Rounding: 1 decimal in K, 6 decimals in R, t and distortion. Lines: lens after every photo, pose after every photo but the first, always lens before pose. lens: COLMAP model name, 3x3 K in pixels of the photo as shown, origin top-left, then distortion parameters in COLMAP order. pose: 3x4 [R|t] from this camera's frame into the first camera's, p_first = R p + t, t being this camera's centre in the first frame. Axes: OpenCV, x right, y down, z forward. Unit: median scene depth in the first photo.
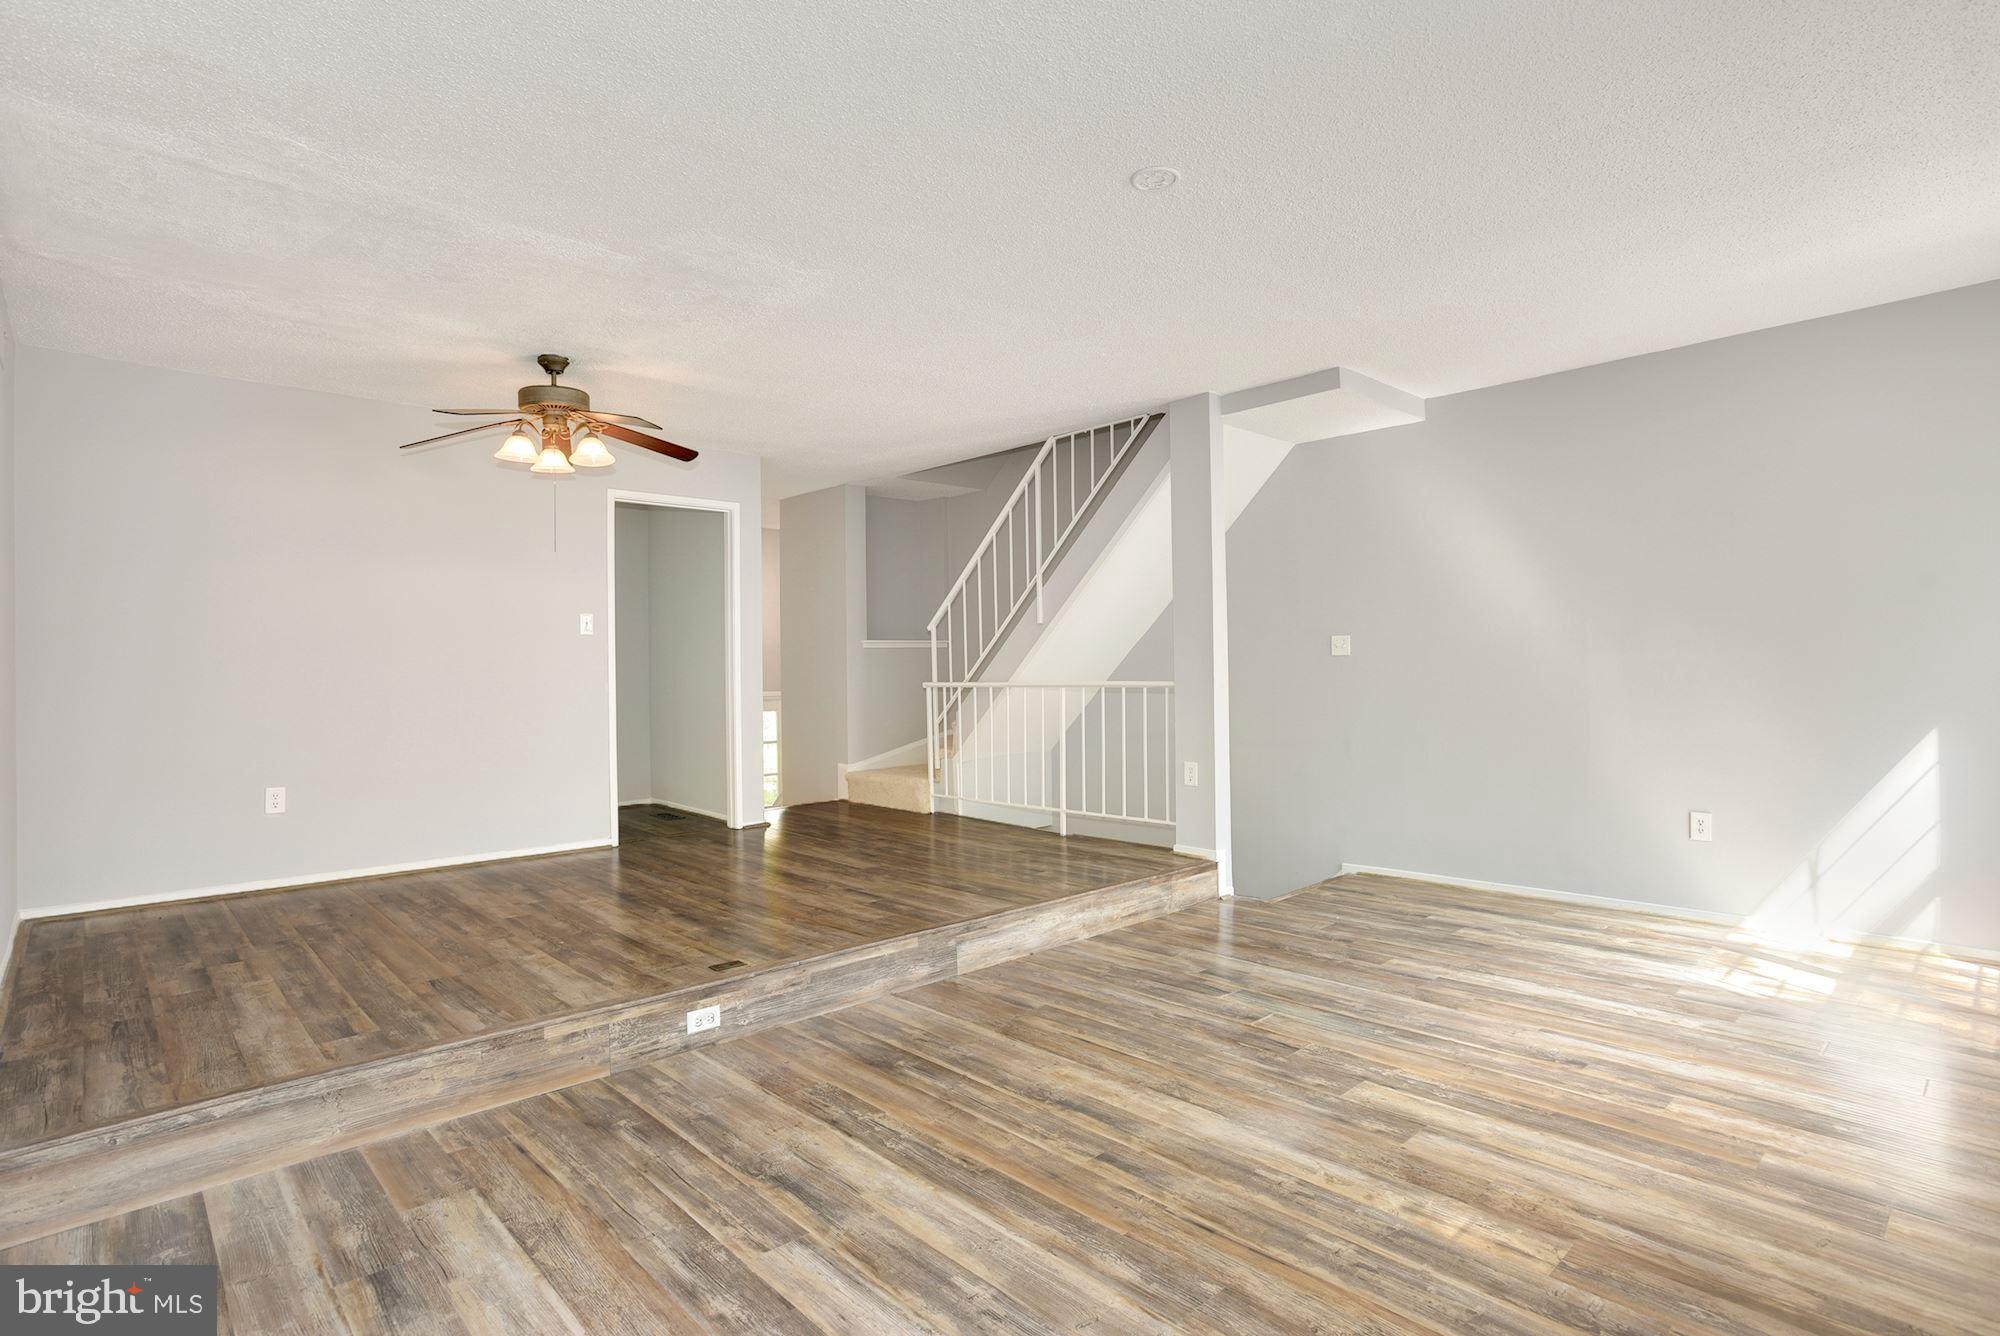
lens RADIAL K [[1004.7, 0, 1000.0], [0, 1004.7, 668.0], [0, 0, 1]] dist [-0.064661, 0.047460]
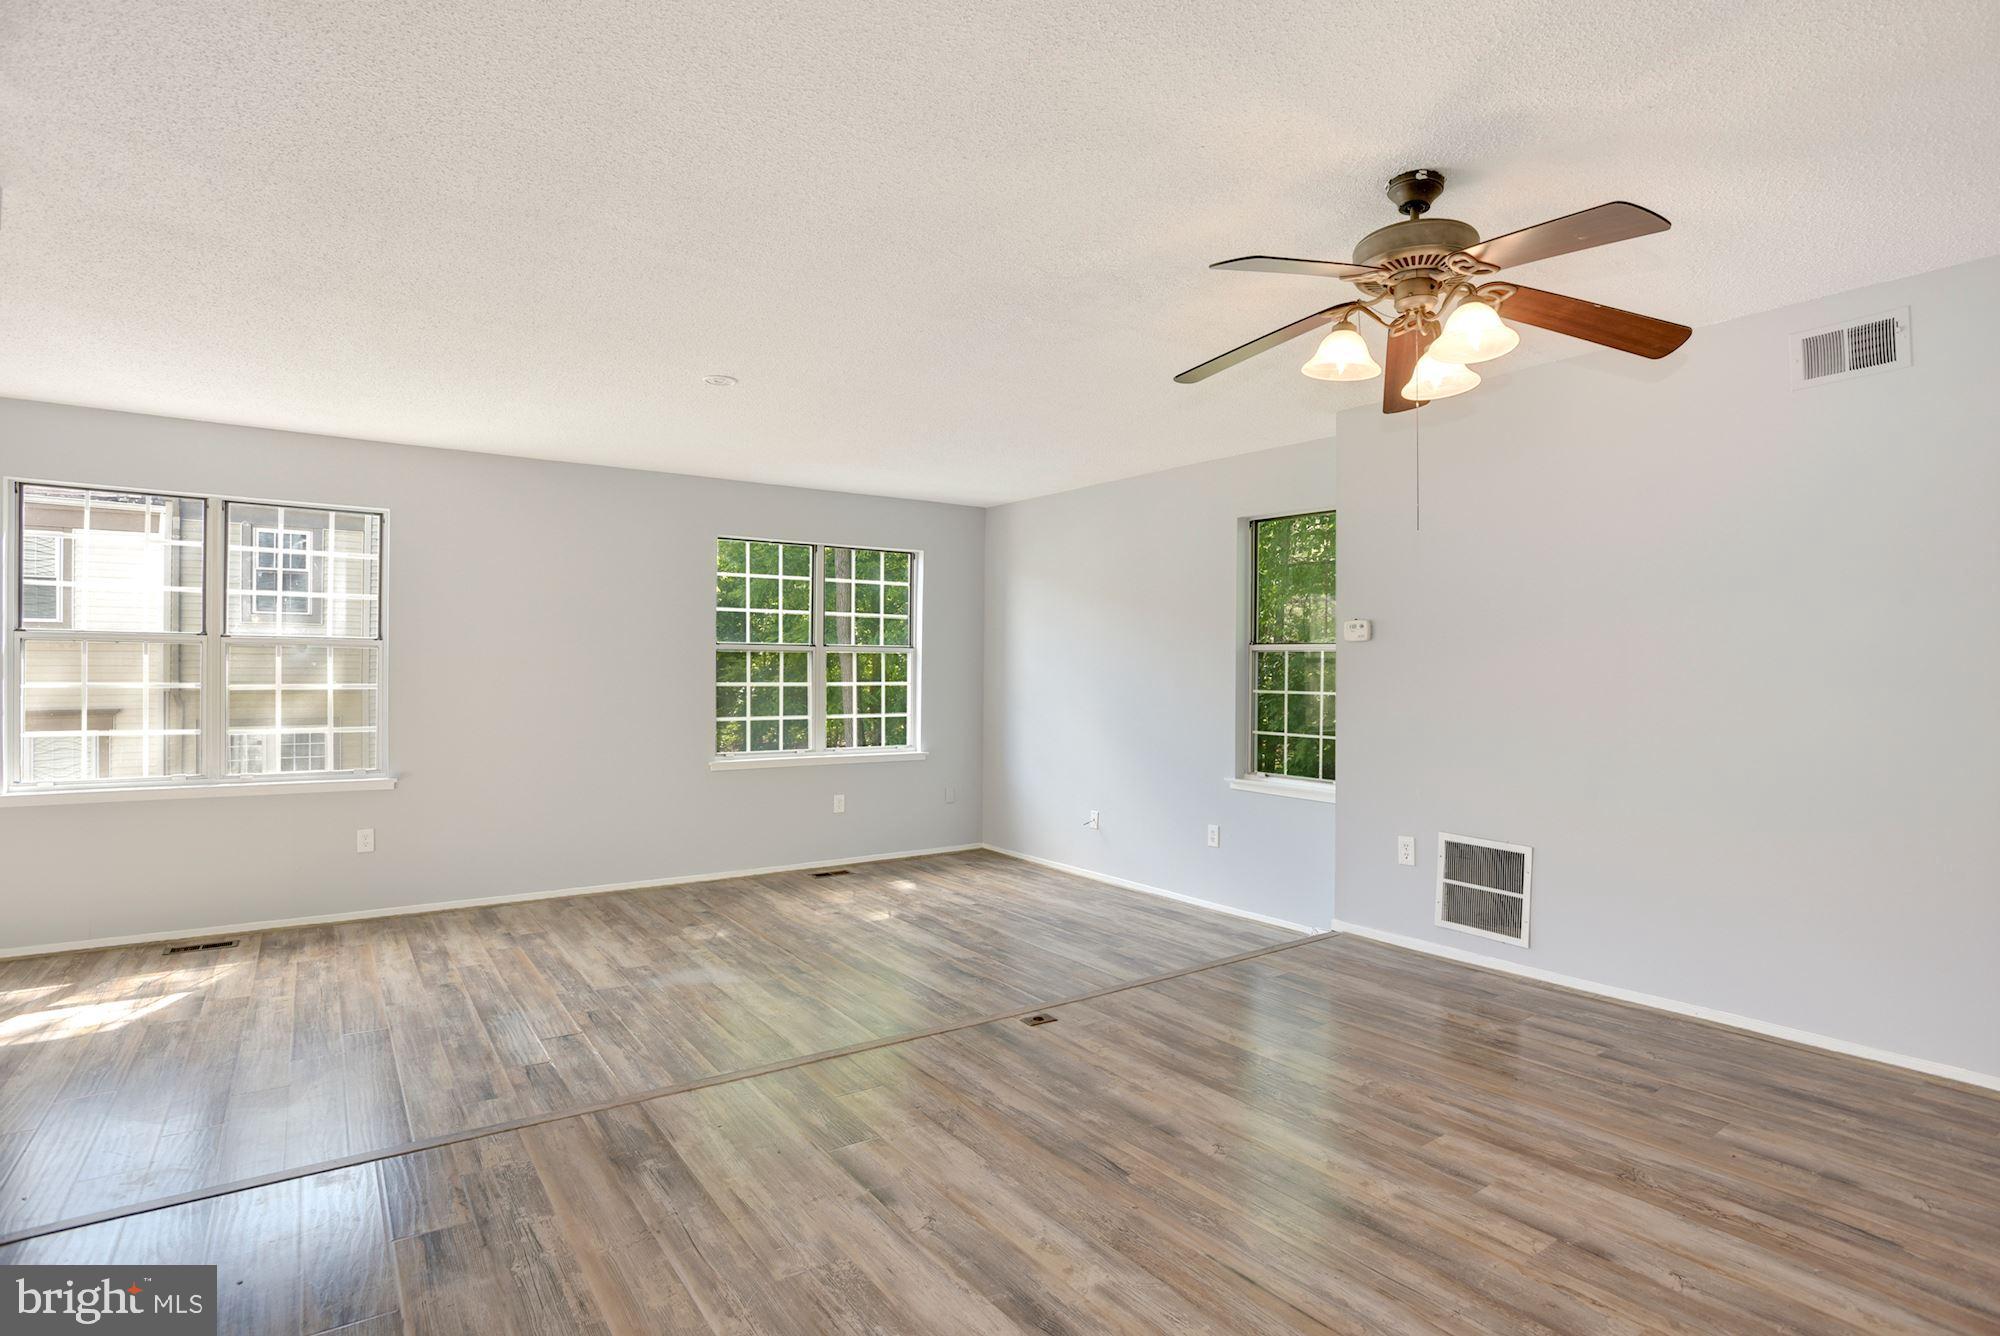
lens RADIAL K [[1004.7, 0, 1000.0], [0, 1004.7, 668.0], [0, 0, 1]] dist [-0.064661, 0.047460]
pose [[-0.990936, 0.008167, 0.134089, -0.464887], [0.007608, 0.999960, -0.004681, -0.063839], [-0.134122, -0.003619, -0.990958, 2.500065]]
